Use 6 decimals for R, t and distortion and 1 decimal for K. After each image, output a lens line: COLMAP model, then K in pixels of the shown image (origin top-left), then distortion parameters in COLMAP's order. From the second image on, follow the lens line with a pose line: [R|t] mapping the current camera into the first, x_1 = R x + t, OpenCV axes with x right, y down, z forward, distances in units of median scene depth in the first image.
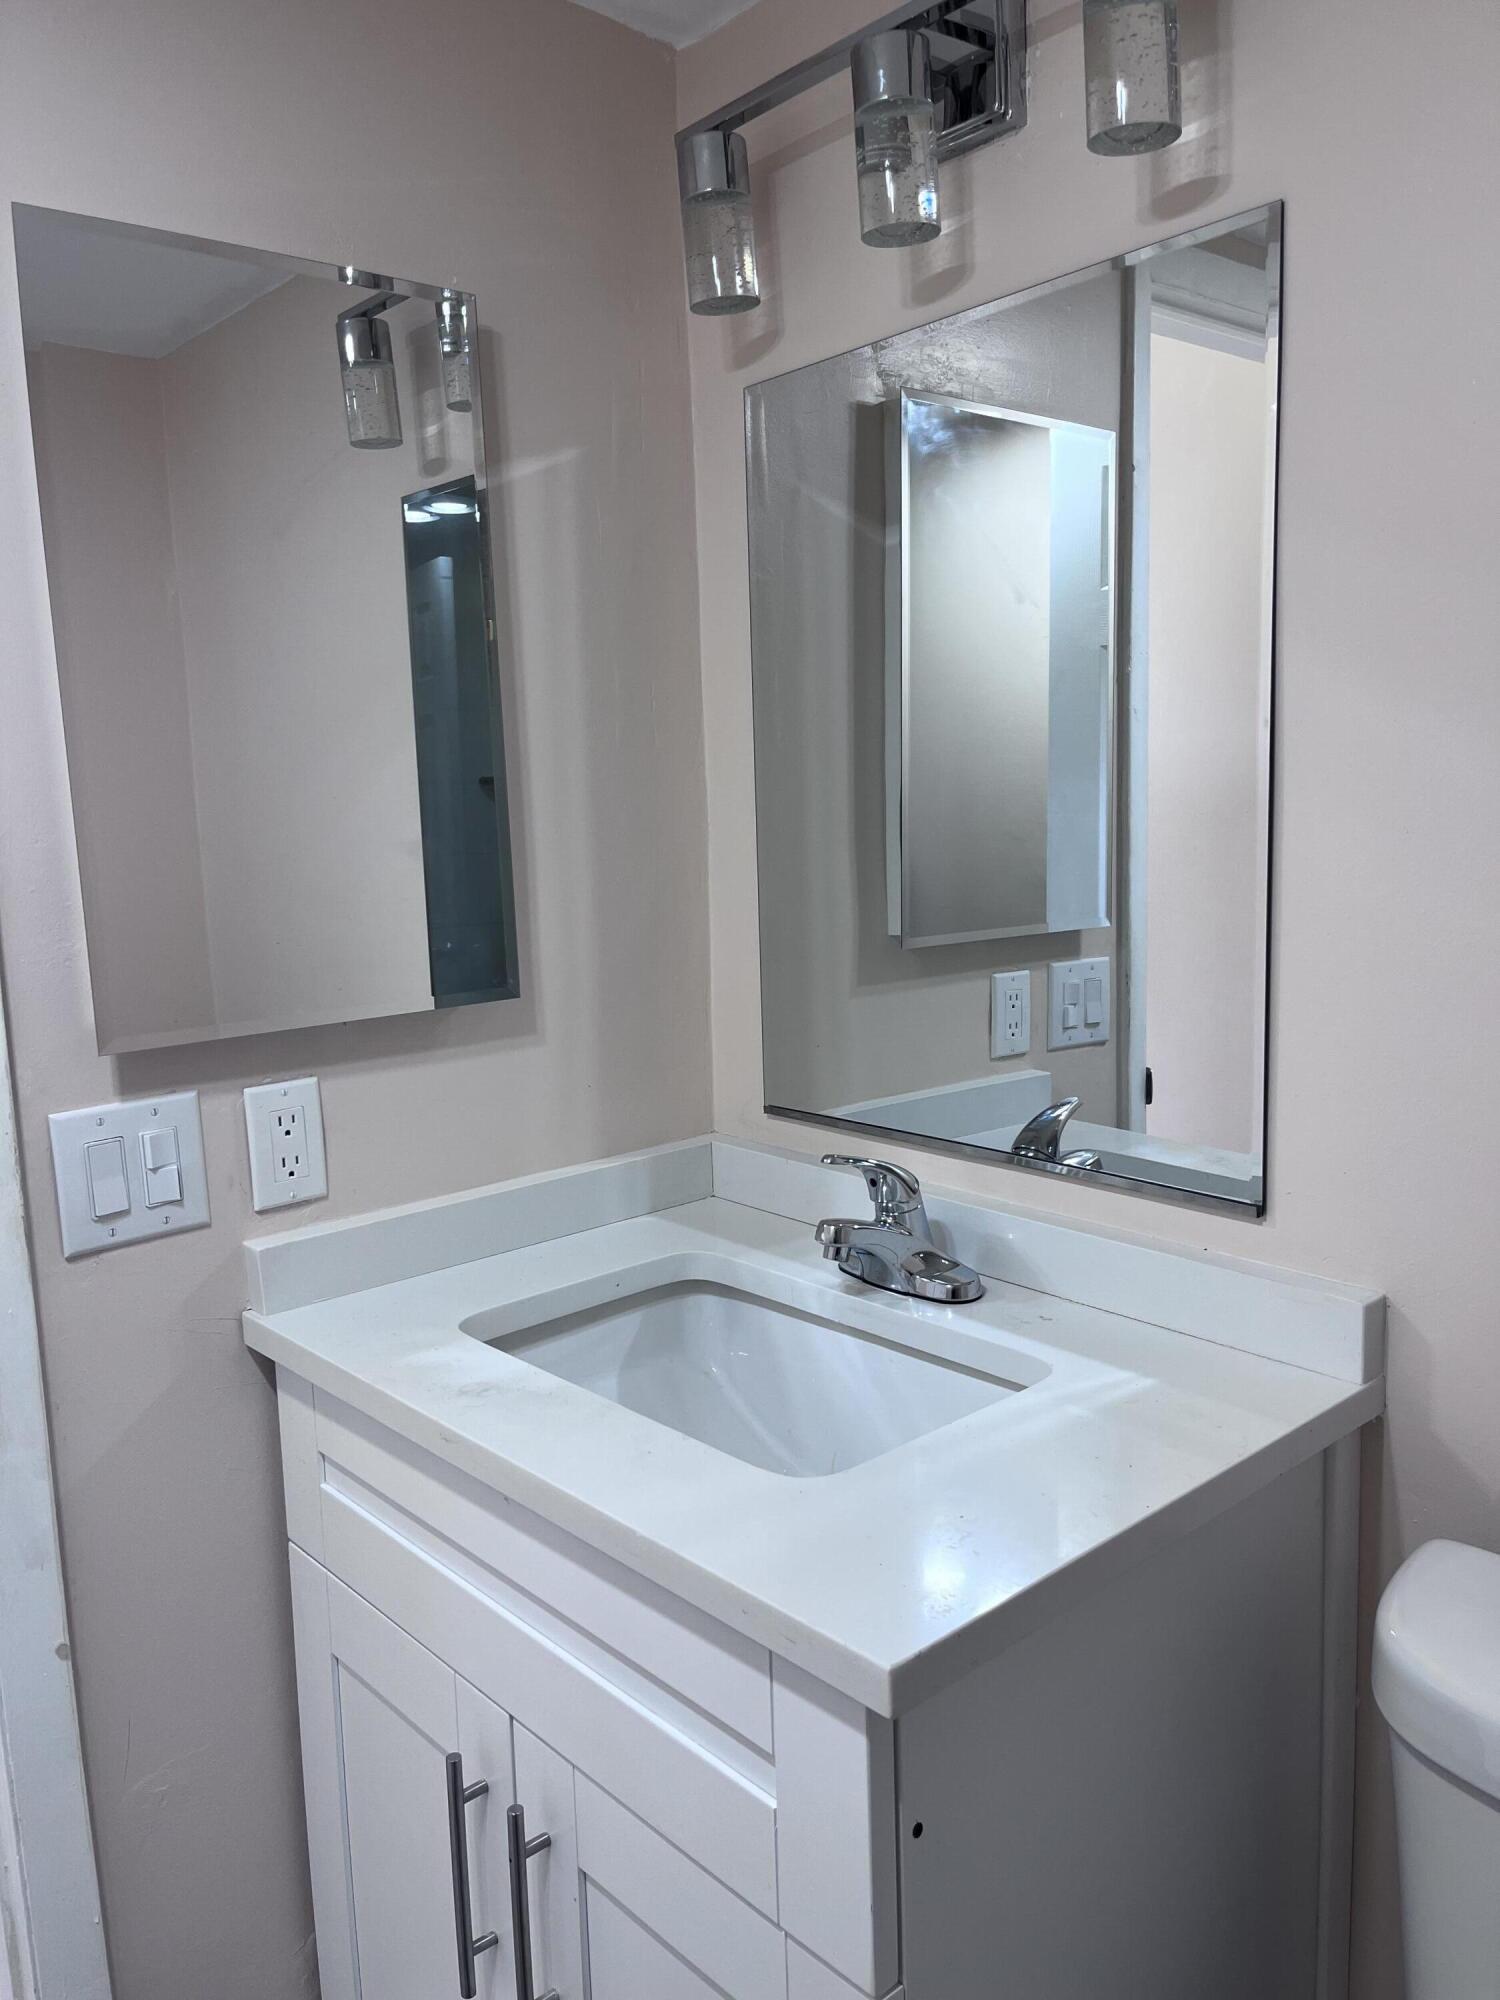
lens RADIAL K [[1516.5, 0, 748.7], [0, 1516.5, 1008.2], [0, 0, 1]] dist [0.077854, -0.118624]
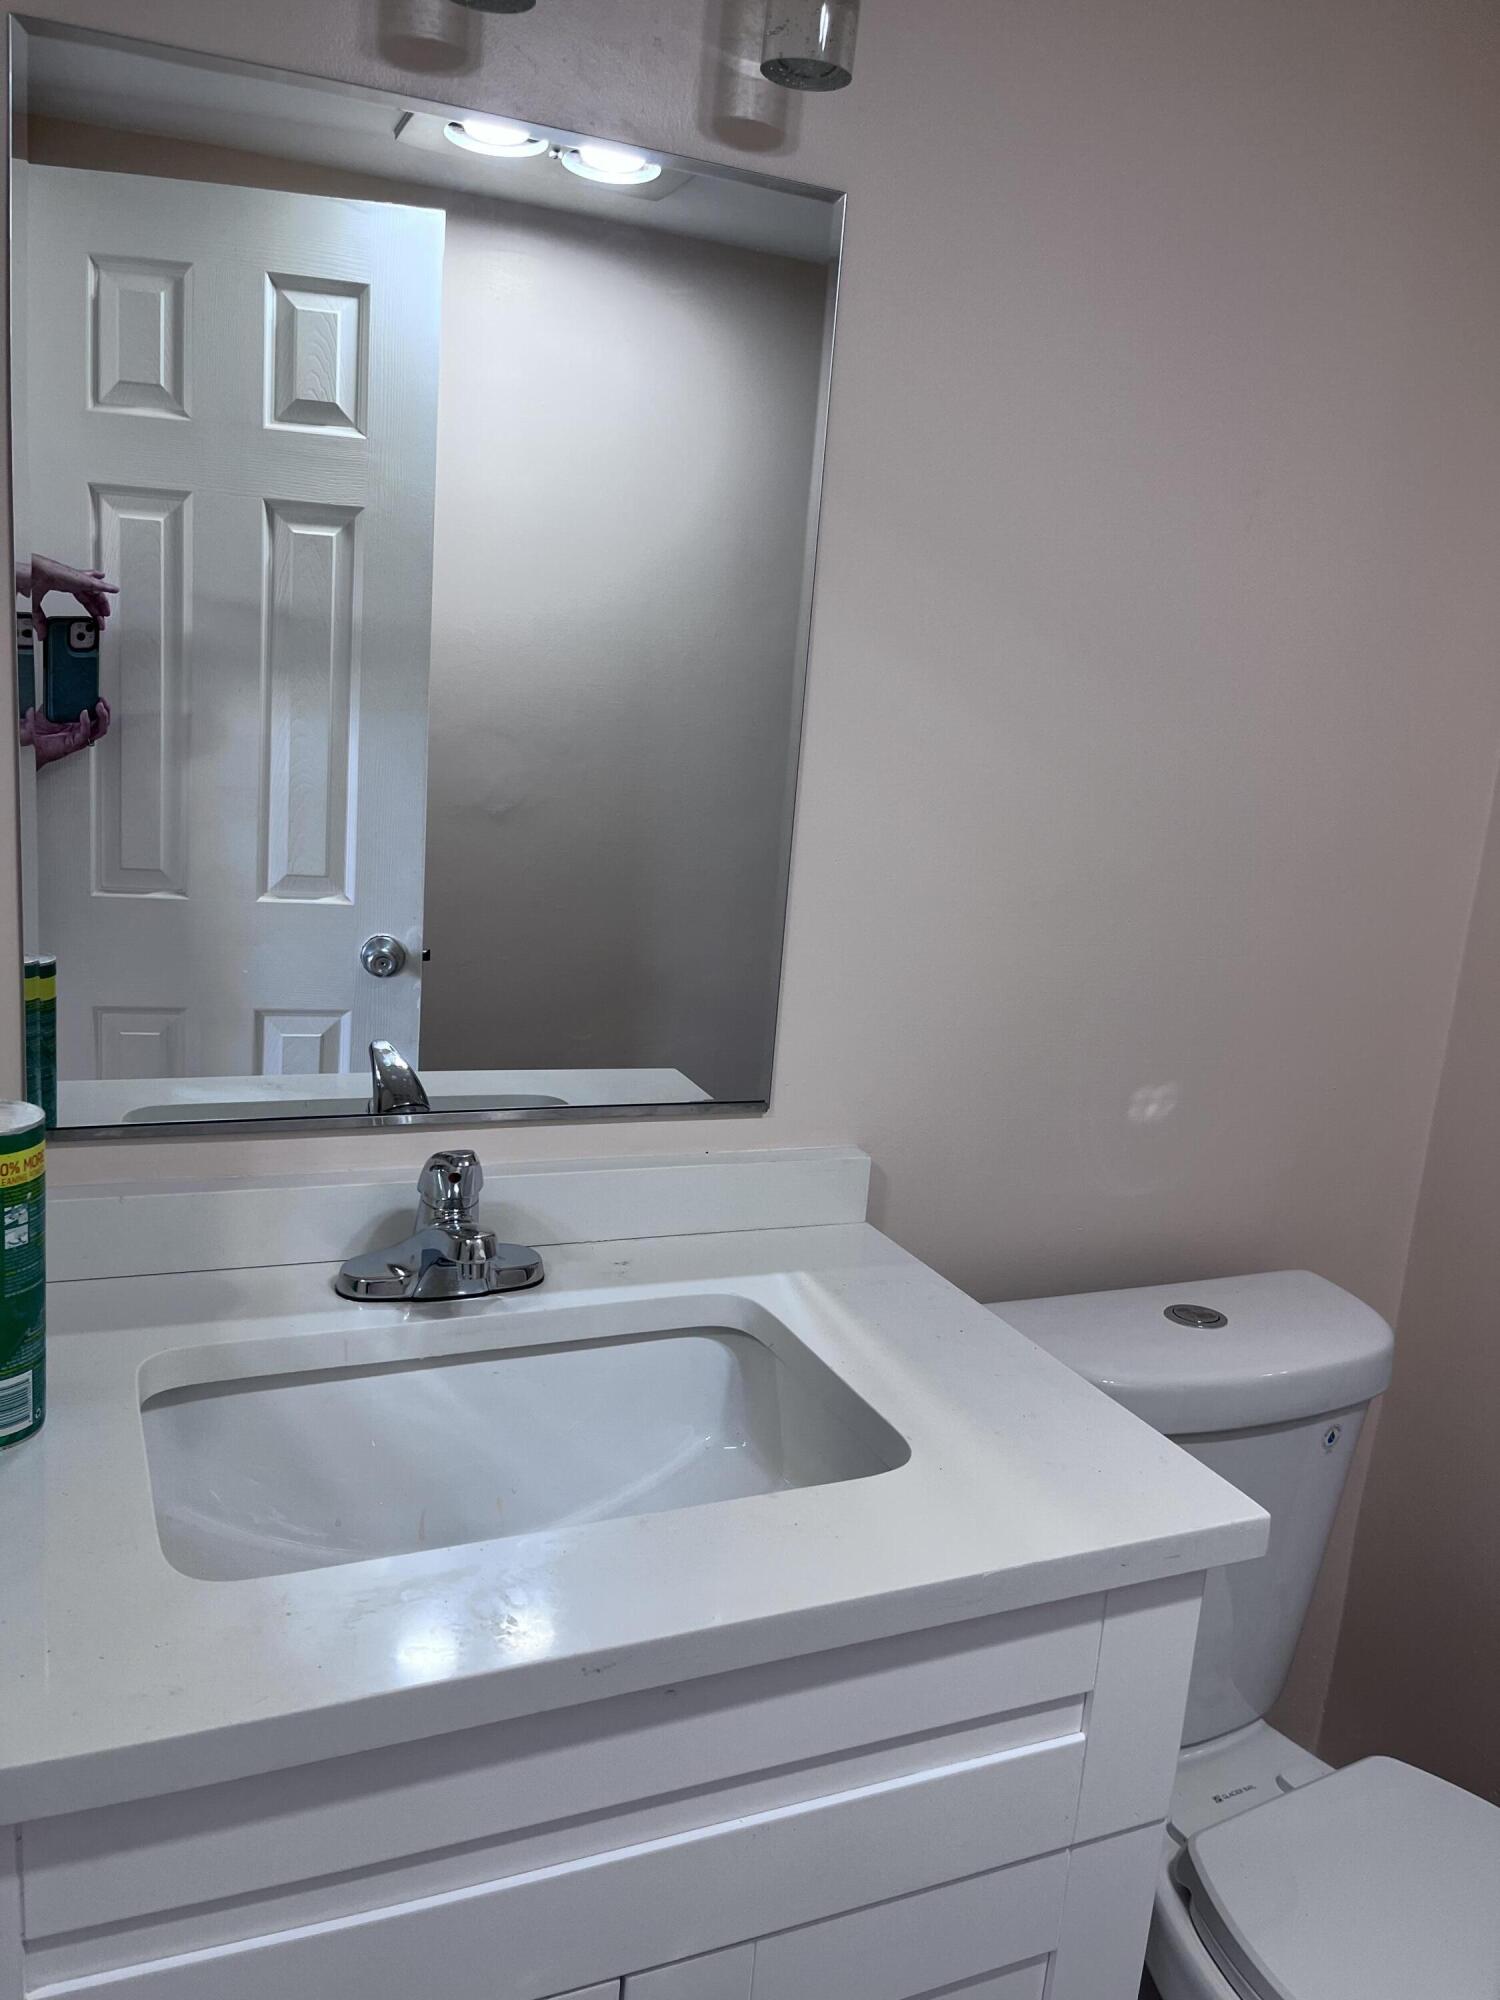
lens RADIAL K [[1517.5, 0, 743.1], [0, 1517.5, 1002.0], [0, 0, 1]] dist [0.095007, -0.126332]
pose [[0.305026, -0.139991, 0.941999, -0.642148], [0.046425, 0.990147, 0.132113, -0.083057], [-0.951212, 0.003435, 0.308520, 0.592463]]
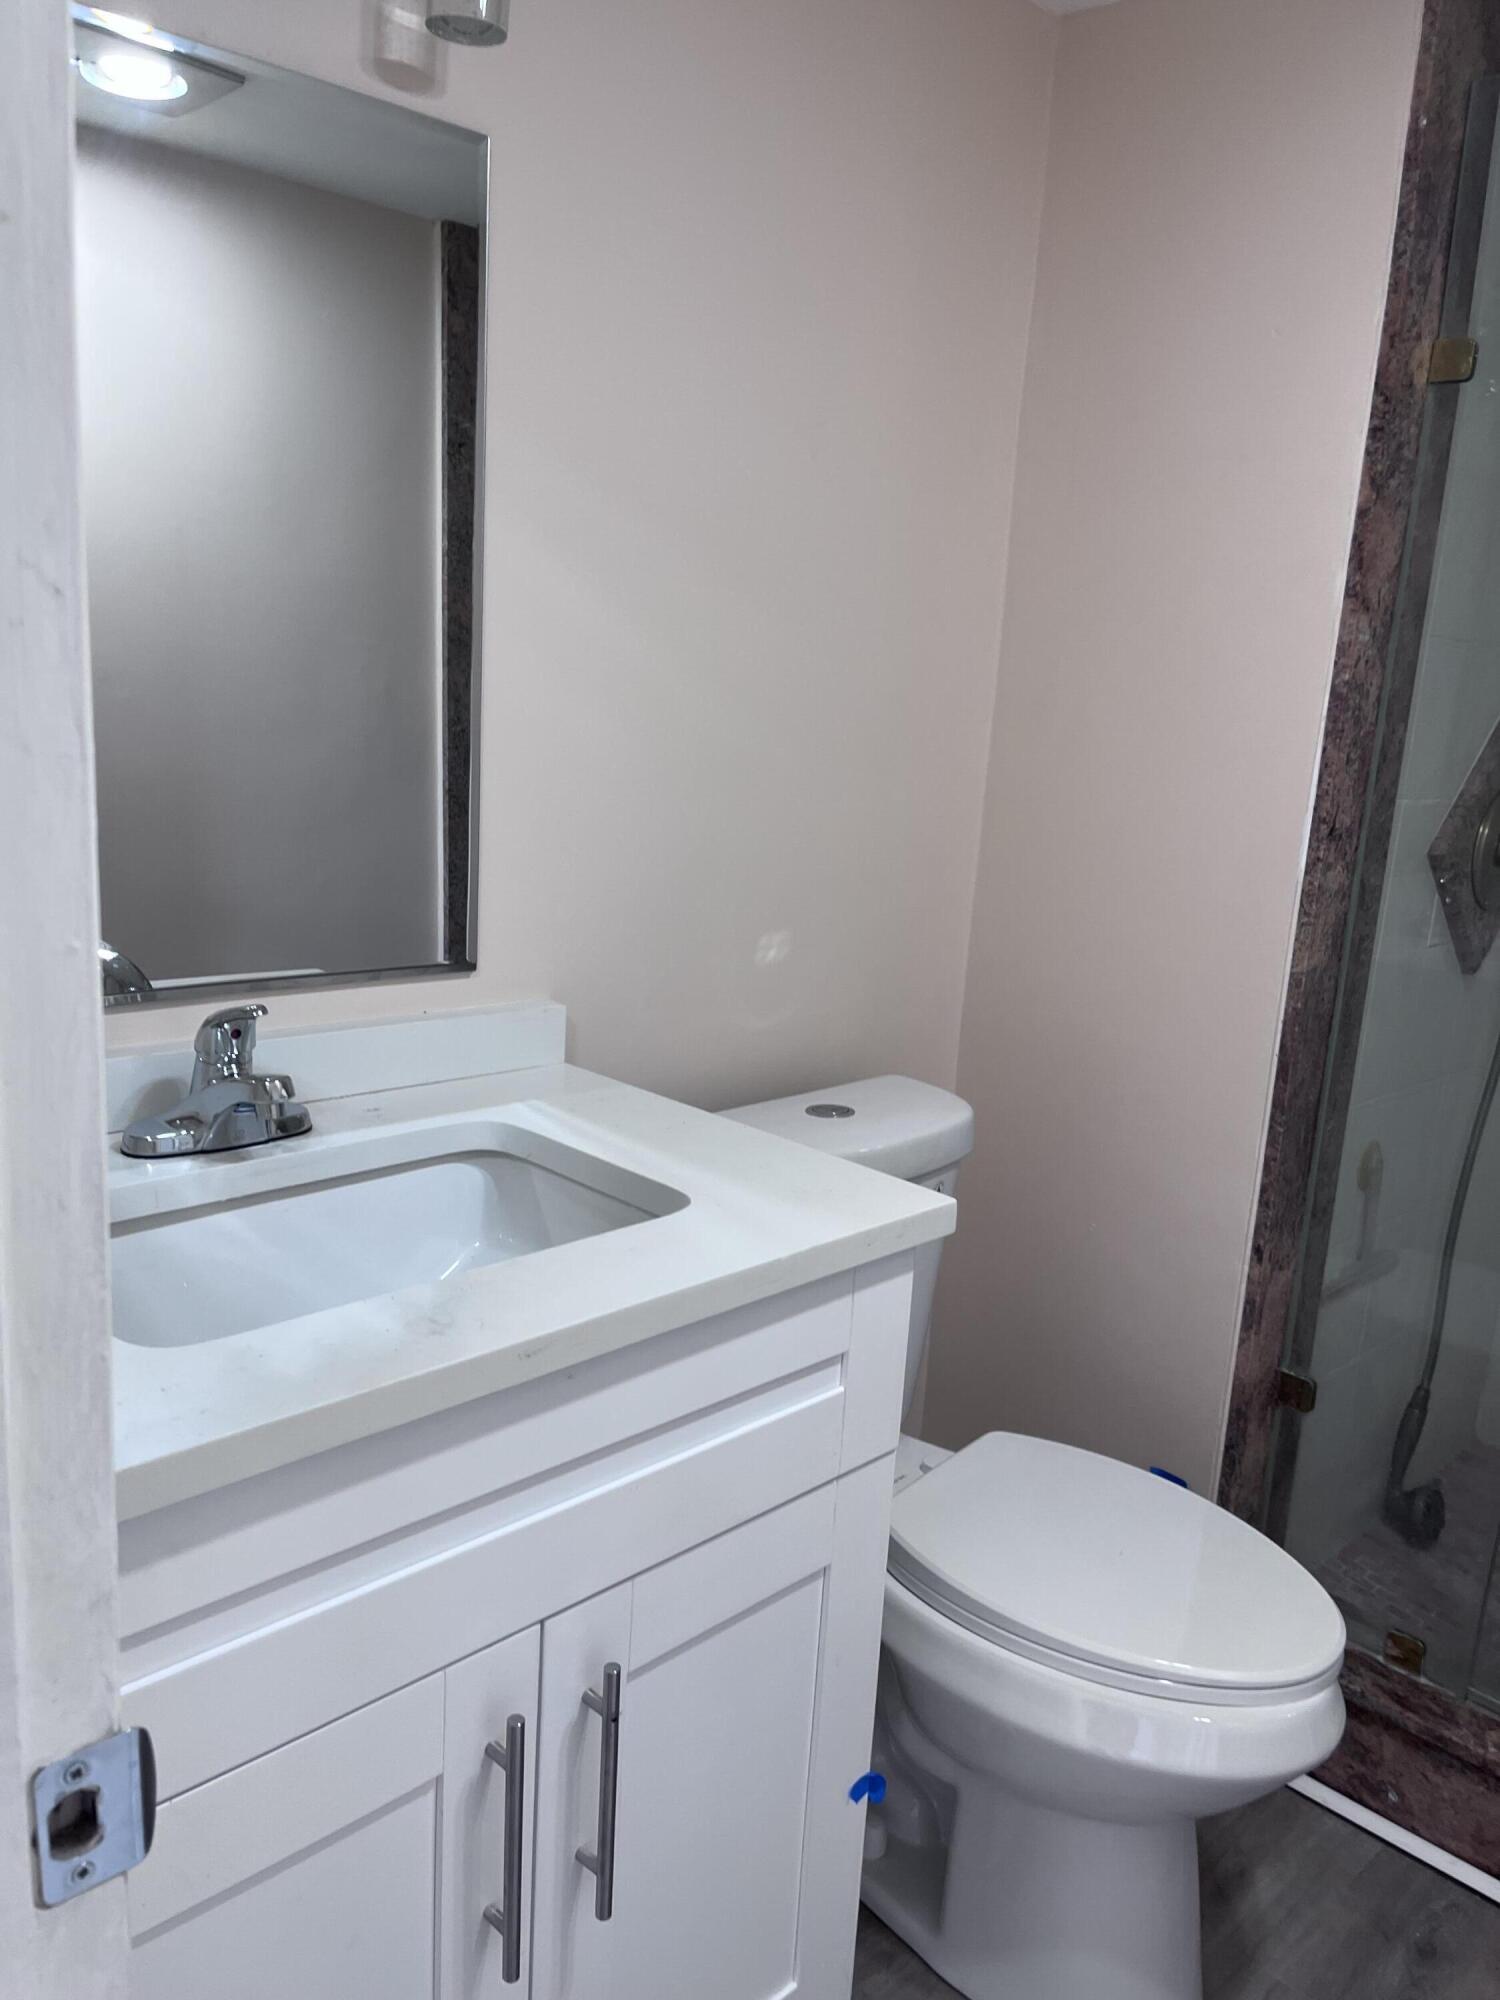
lens RADIAL K [[1519.7, 0, 756.3], [0, 1519.7, 1013.5], [0, 0, 1]] dist [0.073922, -0.114818]
pose [[-0.055766, -0.187070, 0.980763, -0.817176], [0.081627, 0.978149, 0.191212, -0.044285], [-0.995102, 0.090719, -0.039277, 0.728015]]
